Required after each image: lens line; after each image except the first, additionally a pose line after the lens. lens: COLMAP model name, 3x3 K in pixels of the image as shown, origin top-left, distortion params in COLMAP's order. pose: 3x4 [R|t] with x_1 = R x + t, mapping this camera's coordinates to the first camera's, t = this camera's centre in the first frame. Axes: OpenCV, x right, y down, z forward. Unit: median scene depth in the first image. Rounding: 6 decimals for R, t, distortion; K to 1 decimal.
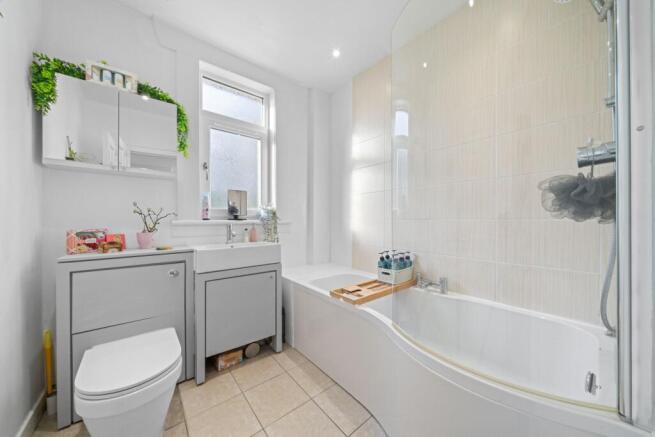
lens RADIAL K [[229.4, 0, 328.6], [0, 229.4, 219.3], [0, 0, 1]] dist [-0.002468, 0.000184]
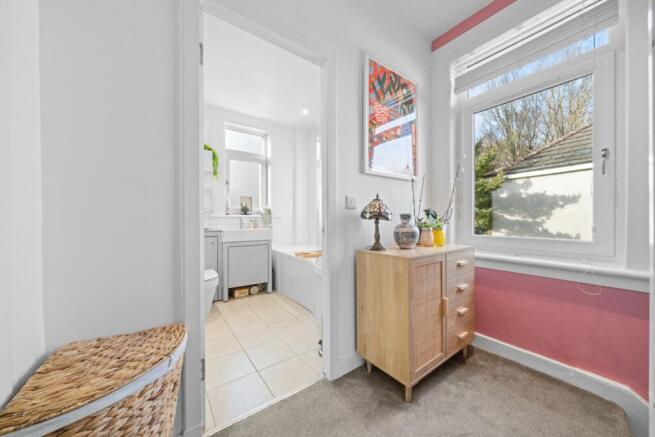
lens RADIAL K [[229.4, 0, 327.3], [0, 229.4, 218.5], [0, 0, 1]] dist [-0.002468, 0.000184]
pose [[0.998025, -0.002422, -0.062769, 0.310583], [0.002364, 0.999997, -0.000998, 0.034913], [0.062771, 0.000847, 0.998028, -0.656278]]
